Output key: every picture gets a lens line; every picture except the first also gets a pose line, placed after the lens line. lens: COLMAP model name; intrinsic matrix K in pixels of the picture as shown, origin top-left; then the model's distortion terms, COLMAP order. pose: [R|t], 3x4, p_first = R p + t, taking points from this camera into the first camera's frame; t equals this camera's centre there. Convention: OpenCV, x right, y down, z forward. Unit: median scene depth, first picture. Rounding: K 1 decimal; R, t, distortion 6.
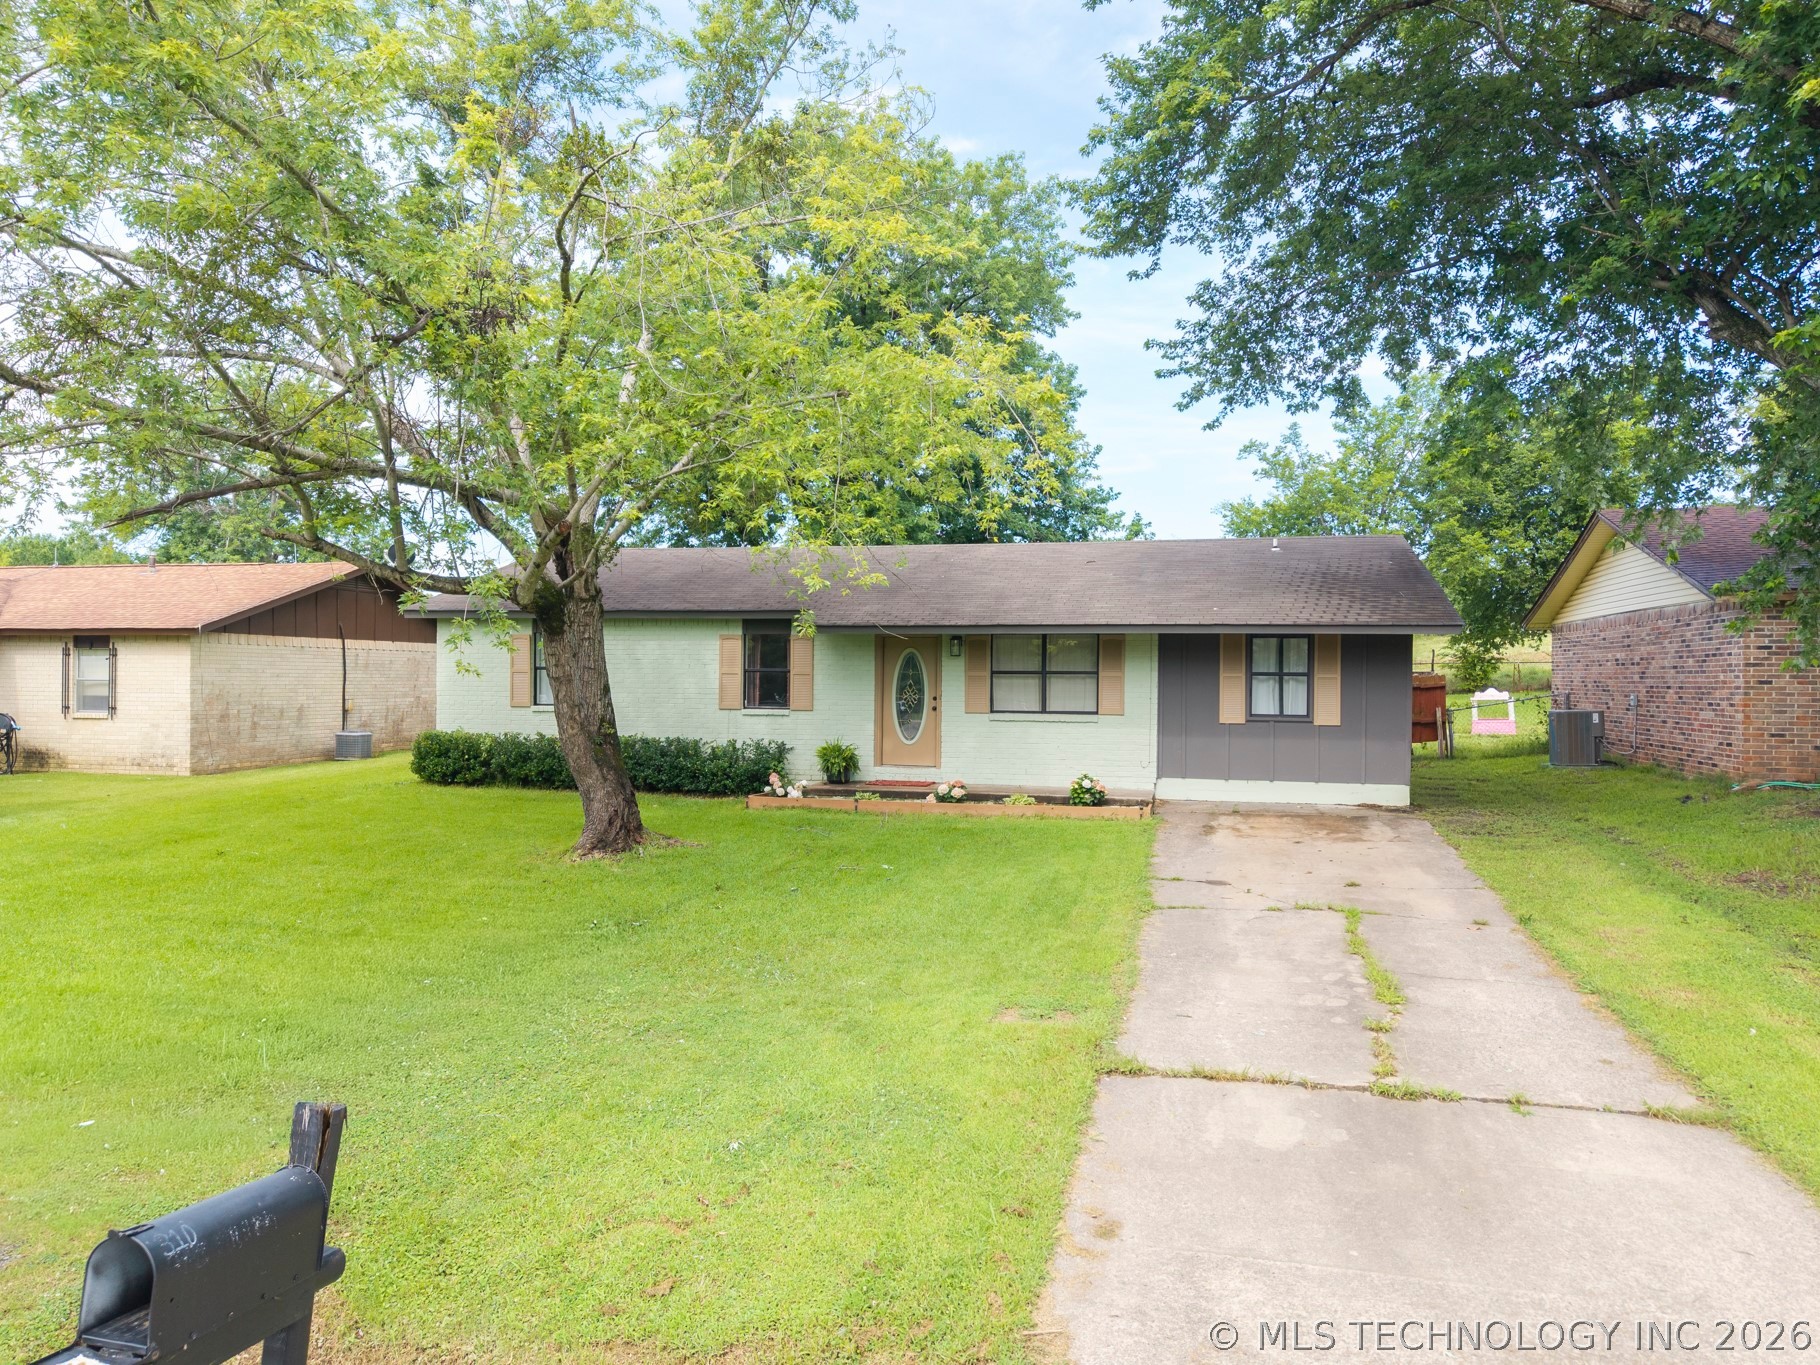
lens RADIAL K [[1224.7, 0, 910.0], [0, 1224.7, 682.5], [0, 0, 1]] dist [0.041629, -0.045739]
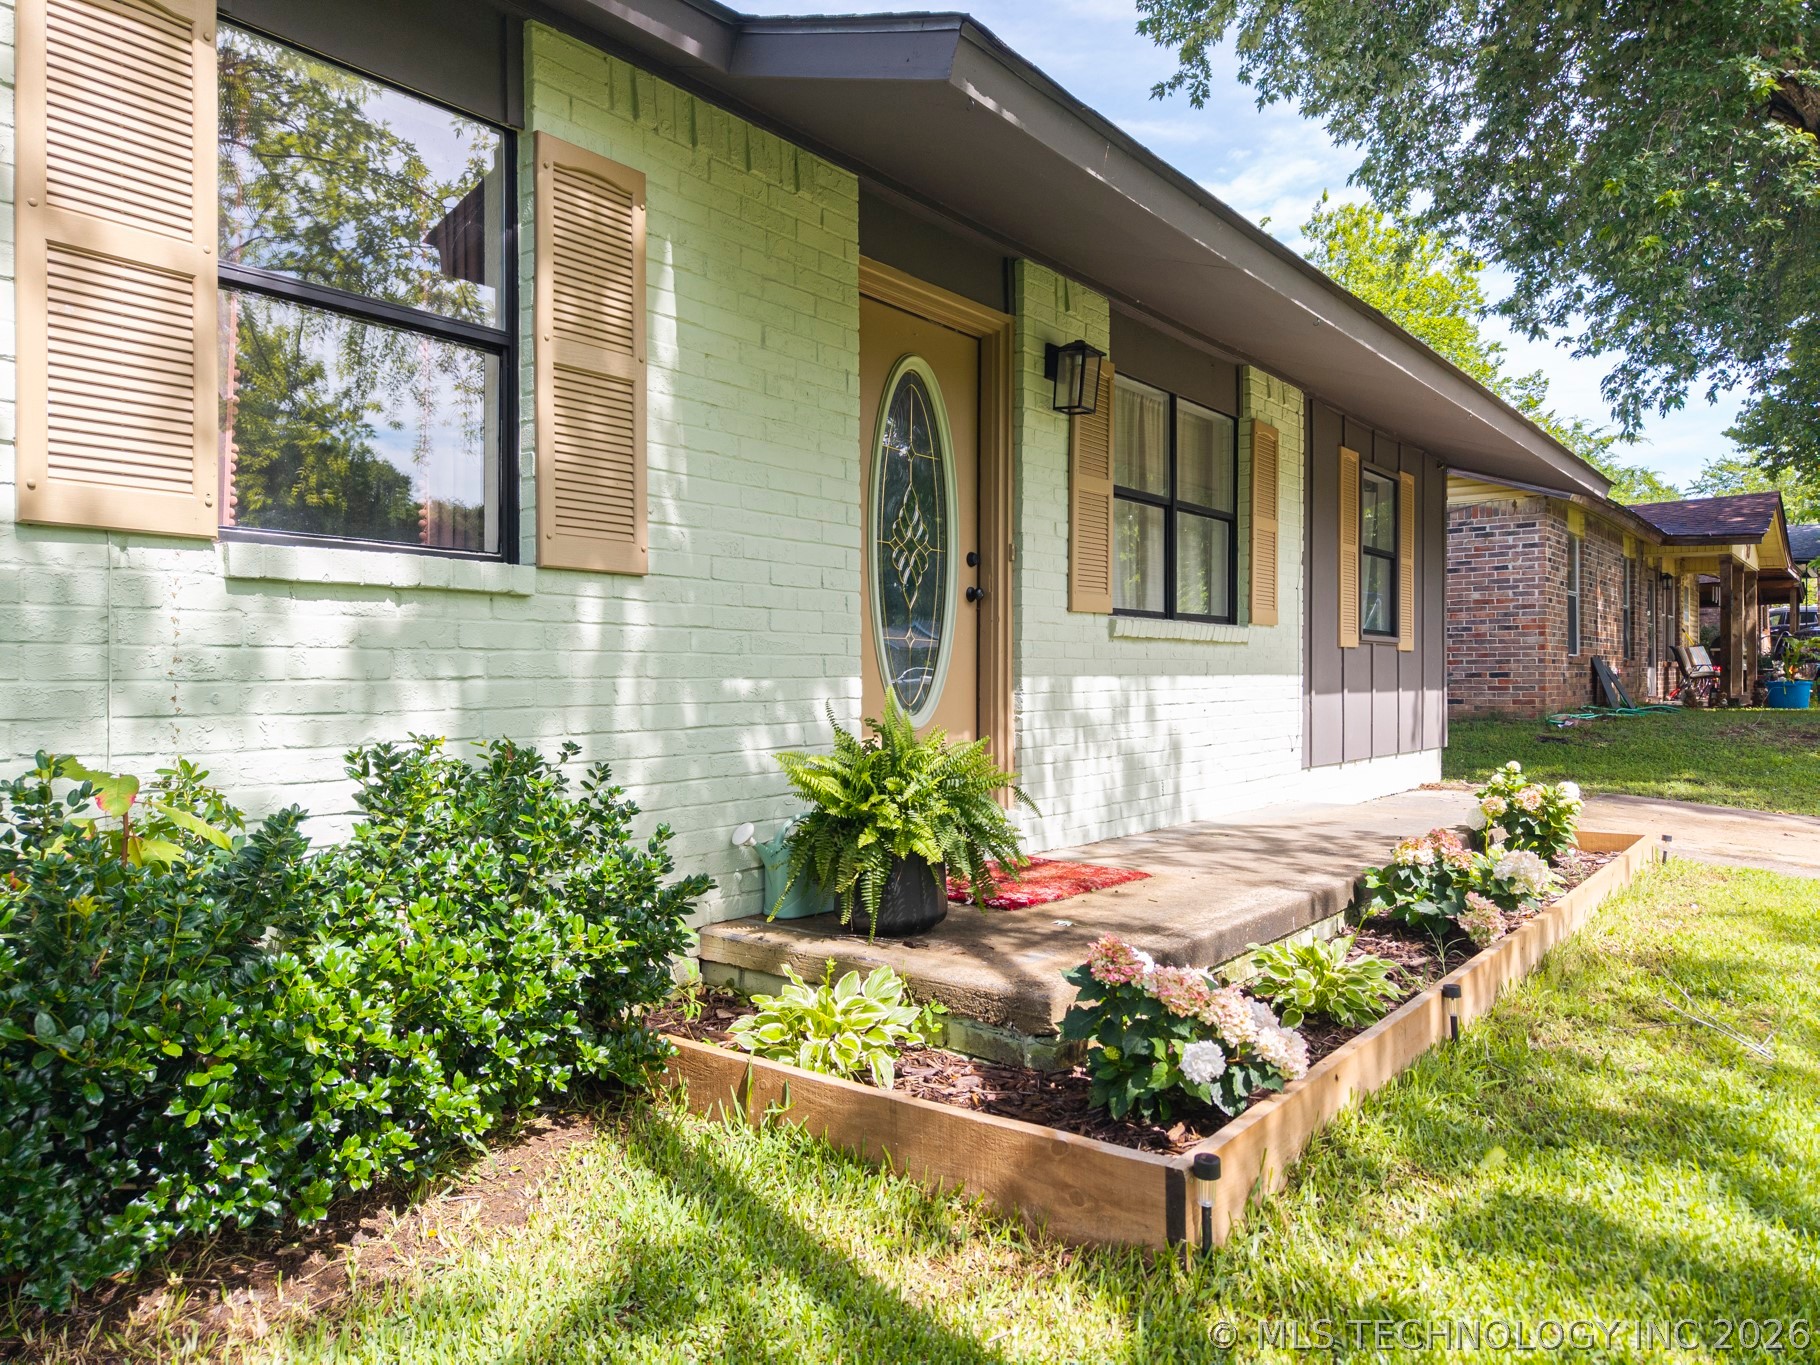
lens RADIAL K [[1228.0, 0, 913.5], [0, 1228.0, 695.5], [0, 0, 1]] dist [0.048338, -0.086024]
pose [[0.422132, -0.021666, 0.906275, -0.241634], [0.009101, 0.999765, 0.019662, 0.038868], [-0.906489, -0.000052, 0.422230, 0.906053]]
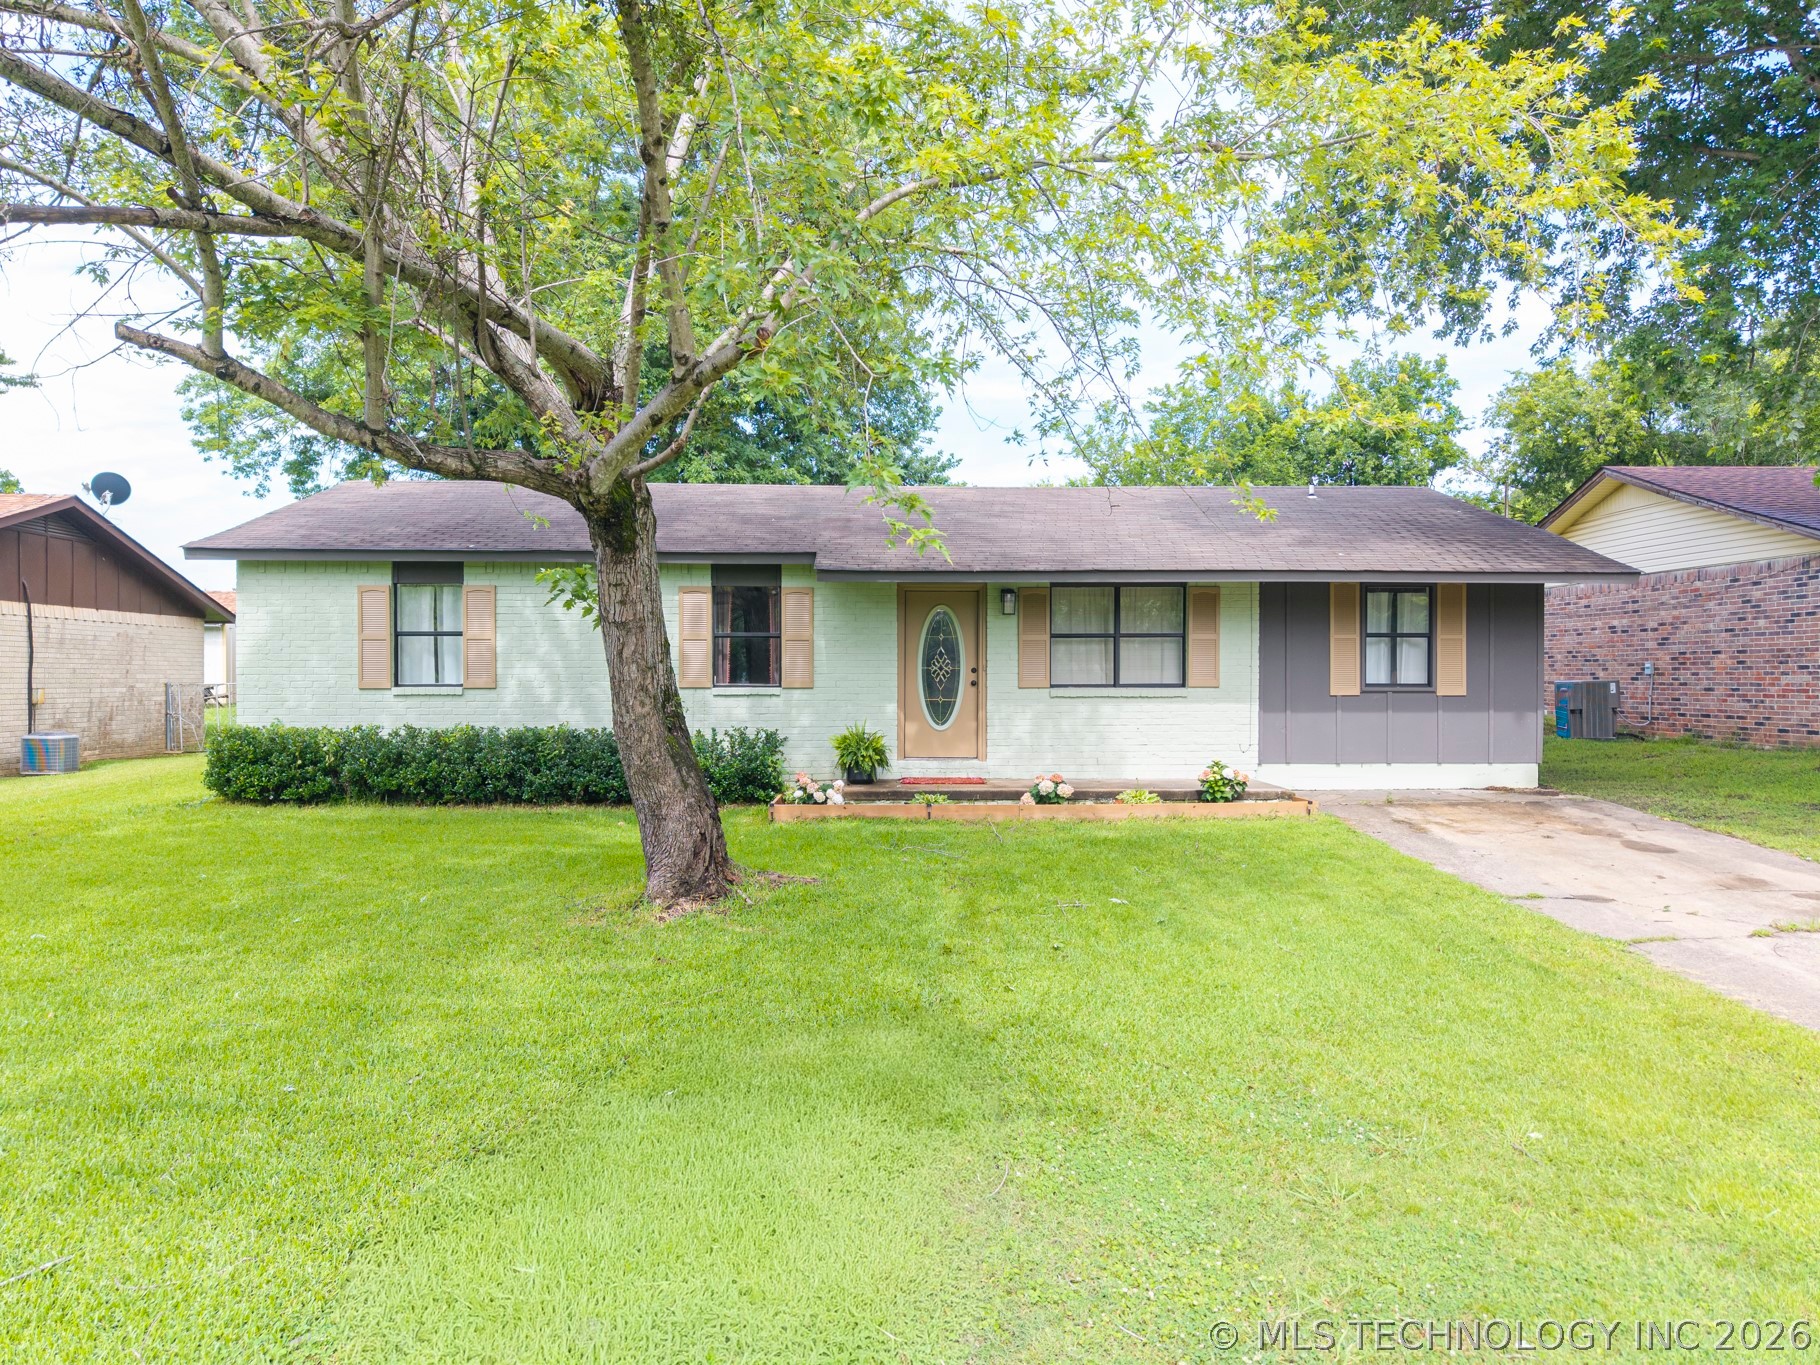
lens RADIAL K [[1220.3, 0, 910.0], [0, 1220.3, 682.5], [0, 0, 1]] dist [0.022092, -0.016643]
pose [[0.964570, -0.010129, 0.263634, -0.225260], [0.009896, 0.999949, 0.002211, 0.019082], [-0.263643, 0.000476, 0.964620, 0.270383]]
